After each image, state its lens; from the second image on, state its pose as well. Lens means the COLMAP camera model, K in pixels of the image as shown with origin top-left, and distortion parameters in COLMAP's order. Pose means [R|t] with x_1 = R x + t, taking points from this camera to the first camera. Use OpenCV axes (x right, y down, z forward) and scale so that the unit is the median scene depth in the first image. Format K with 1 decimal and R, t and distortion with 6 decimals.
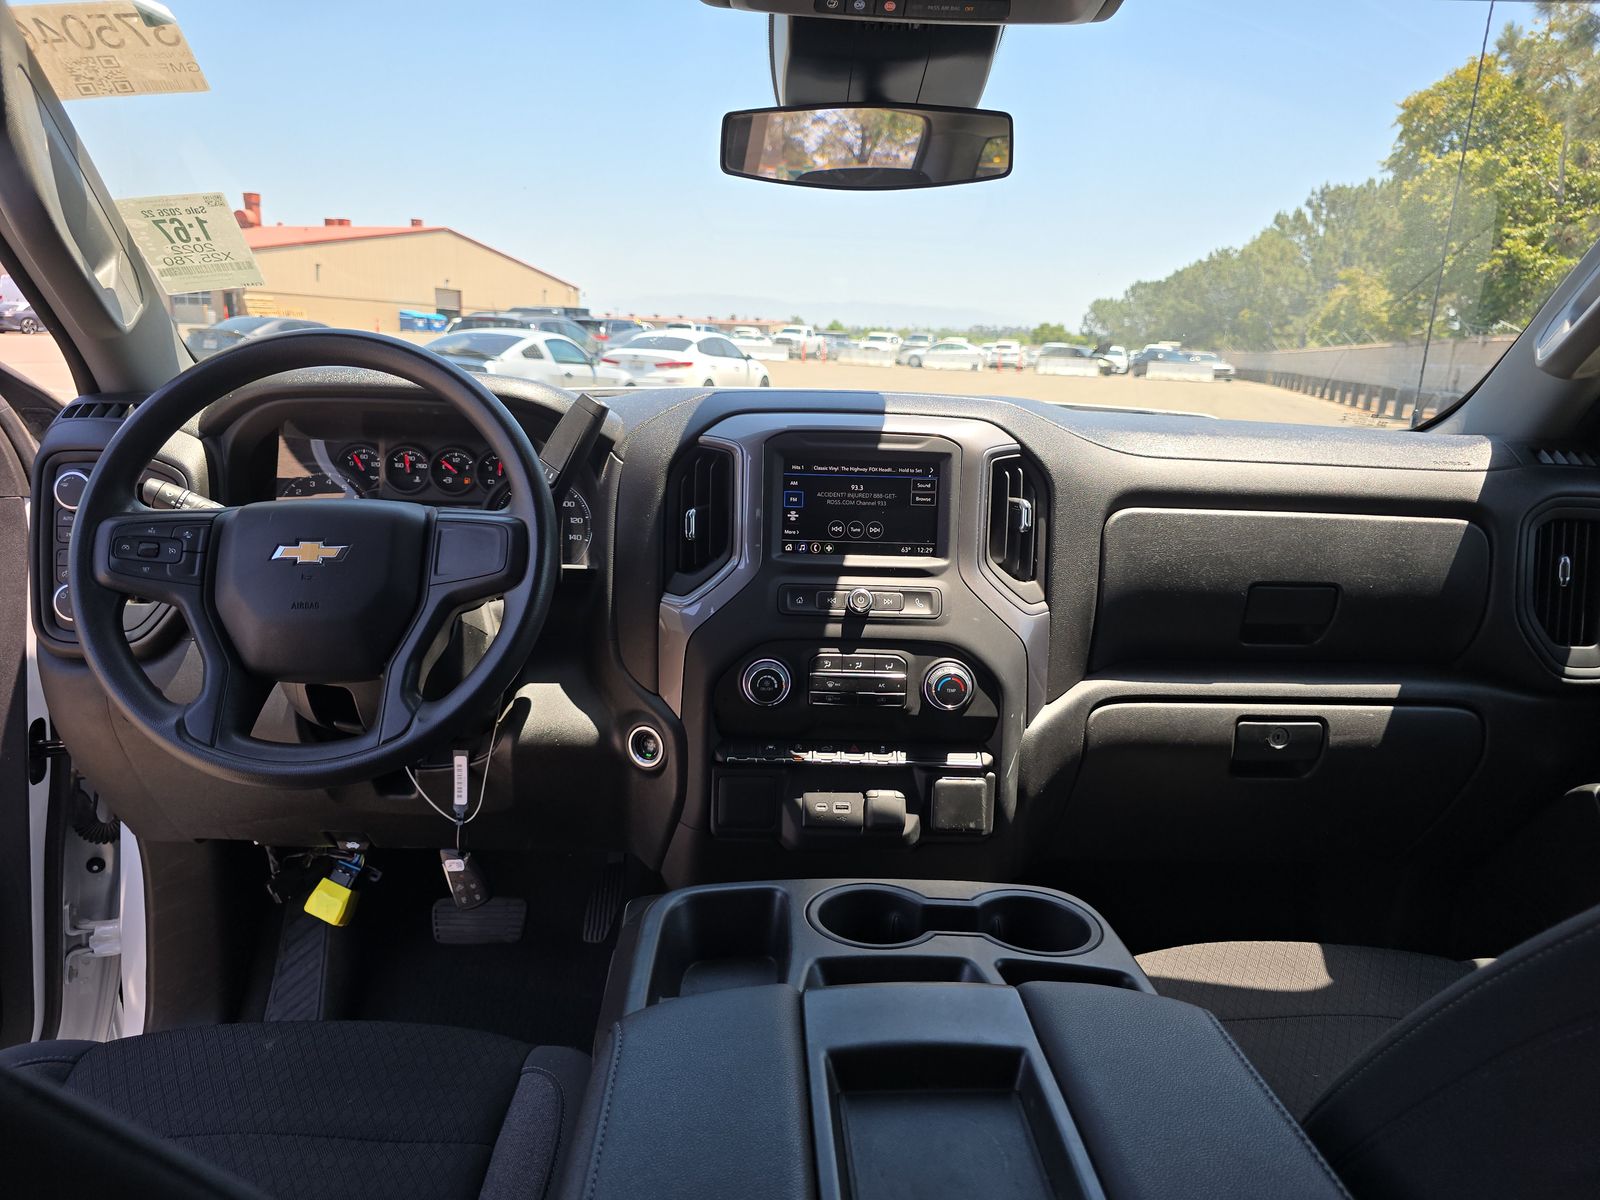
lens RADIAL K [[1083.8, 0, 811.5], [0, 1083.8, 603.6], [0, 0, 1]] dist [0.018776, -0.016694]
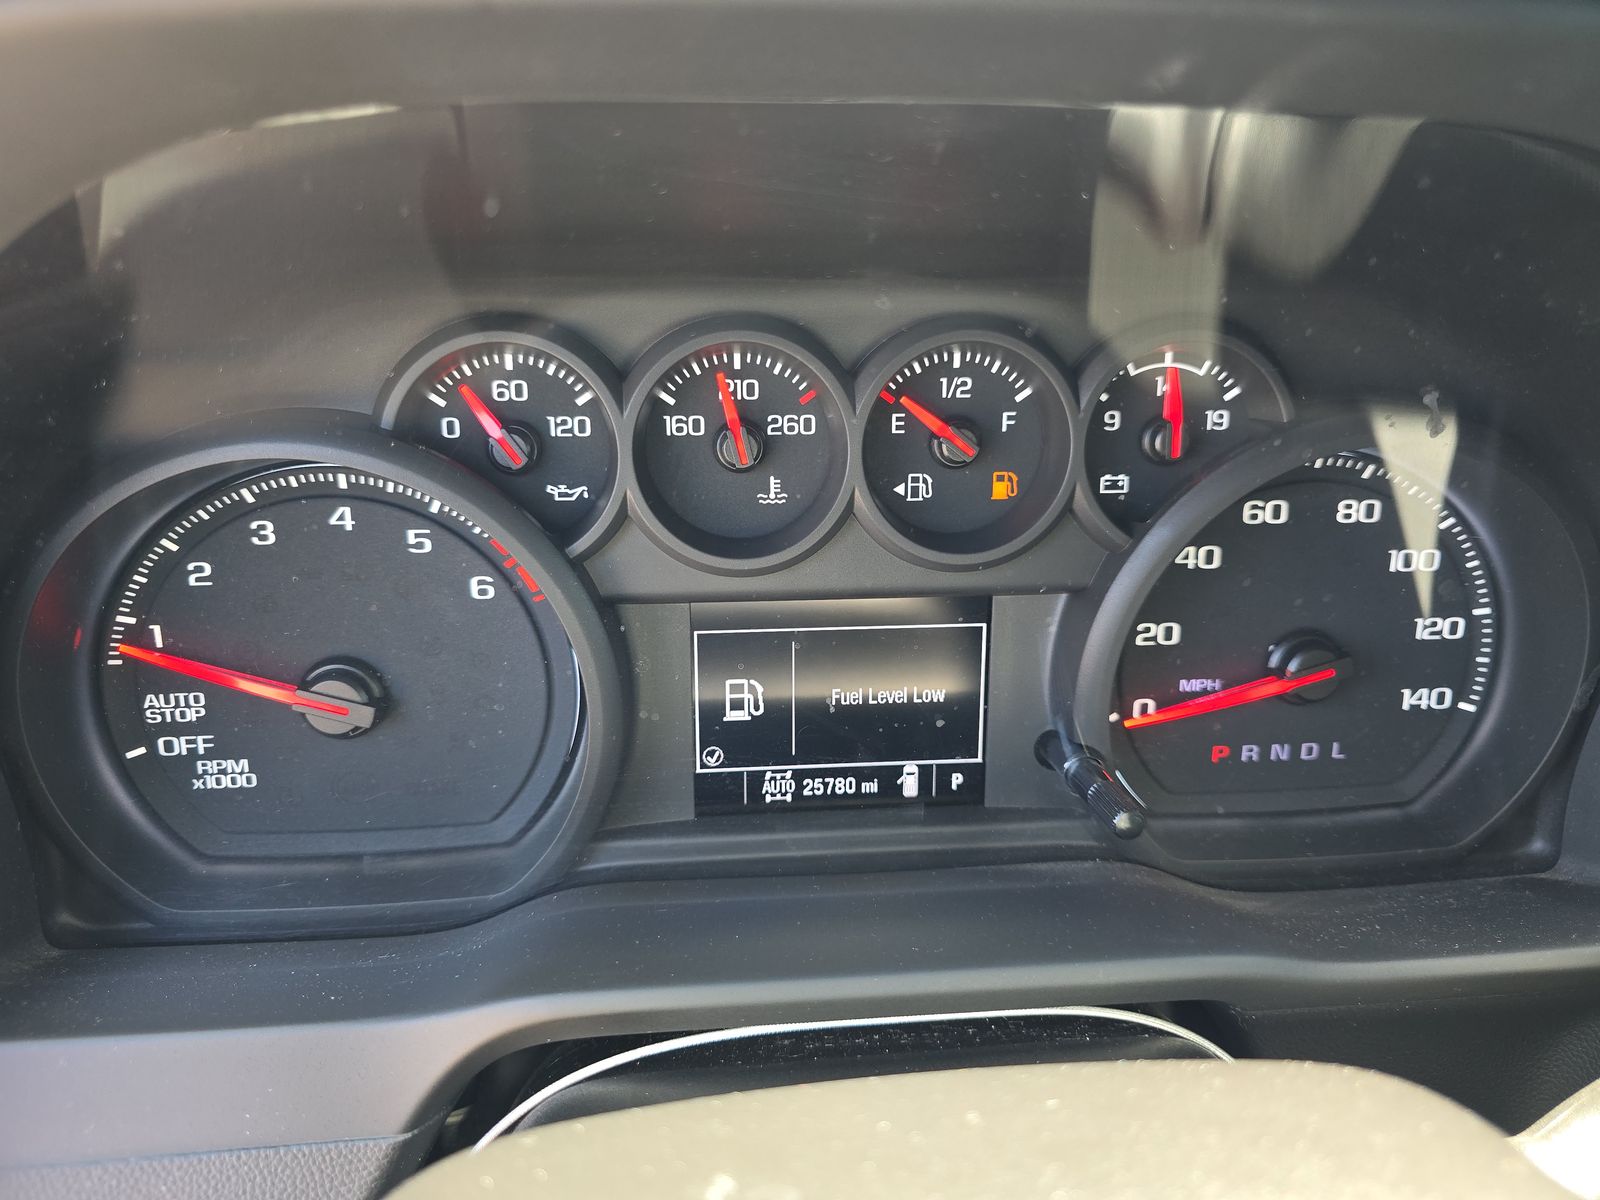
lens RADIAL K [[1083.8, 0, 796.2], [0, 1083.8, 600.9], [0, 0, 1]] dist [0.018776, -0.016694]
pose [[0.997771, -0.047225, 0.047137, -0.371374], [0.039911, 0.988543, 0.145564, -0.124251], [-0.053471, -0.143358, 0.988225, 0.797691]]
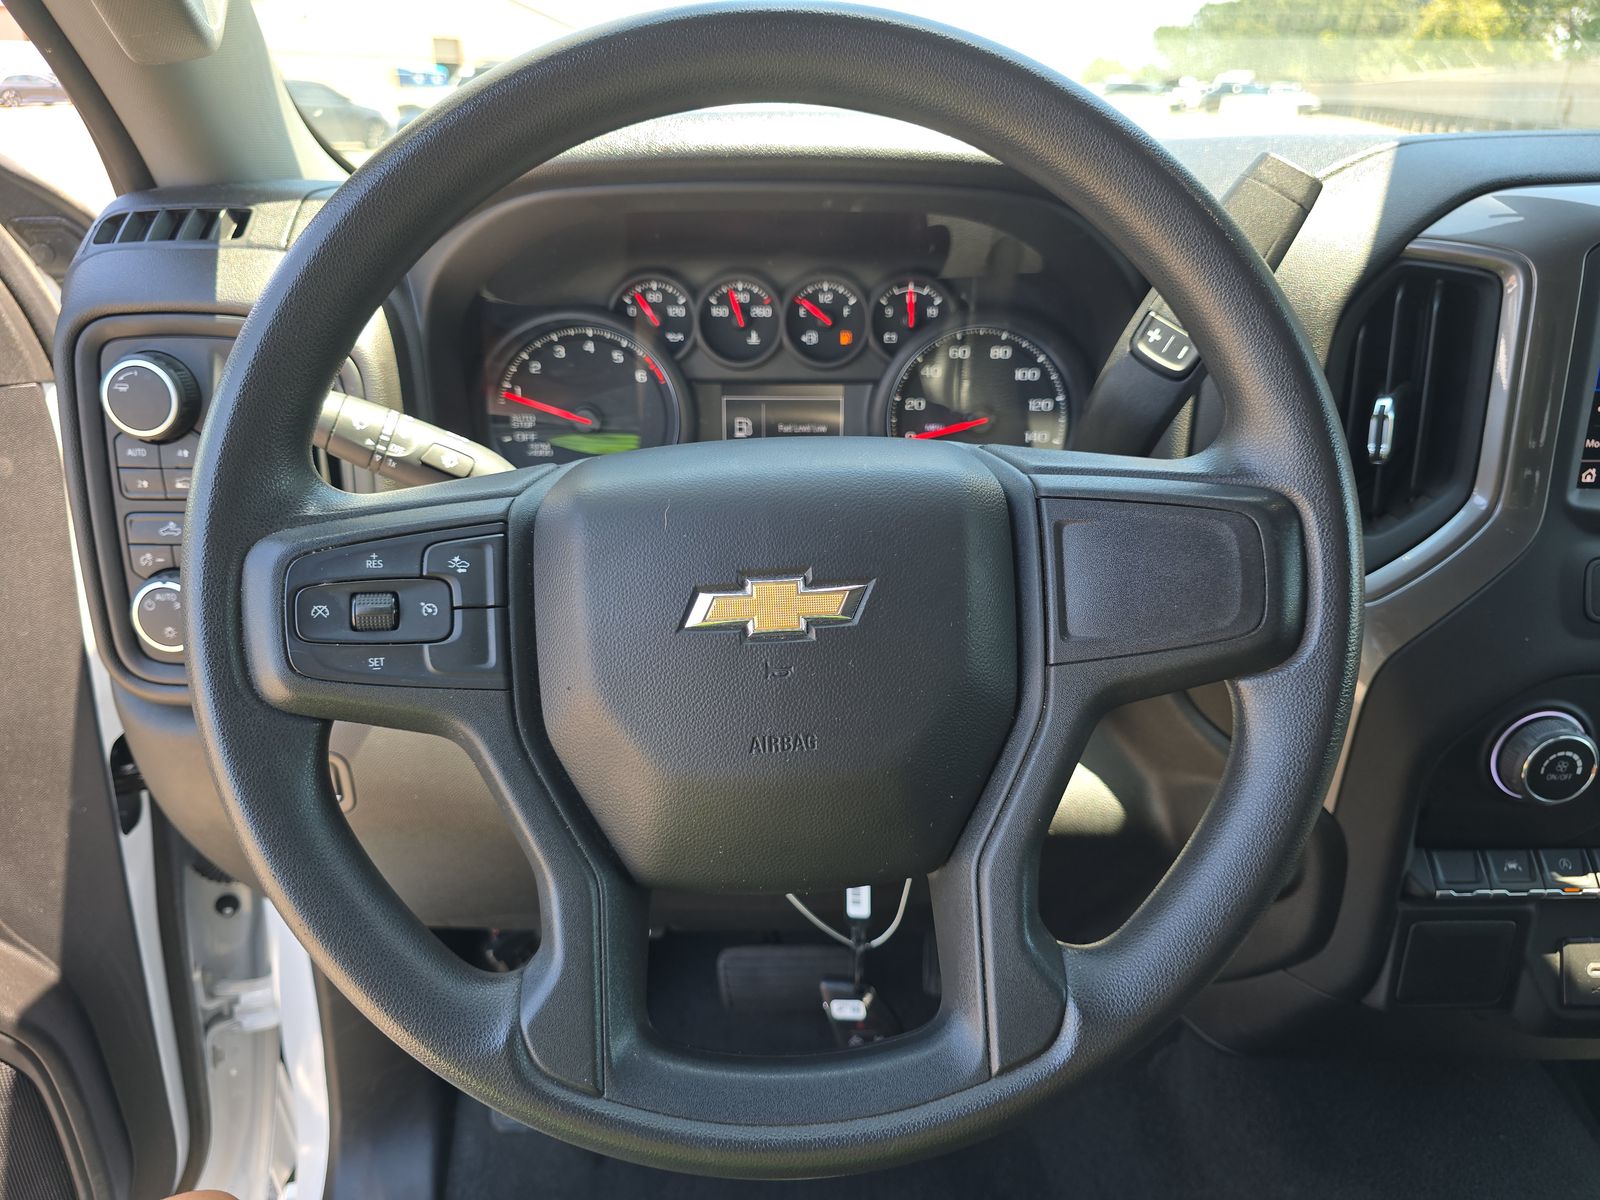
lens RADIAL K [[1083.8, 0, 789.8], [0, 1083.8, 593.8], [0, 0, 1]] dist [0.018776, -0.016694]
pose [[0.998924, -0.016966, -0.043152, -0.326320], [0.025071, 0.980512, 0.194853, -0.095274], [0.039005, -0.195725, 0.979883, 0.458792]]
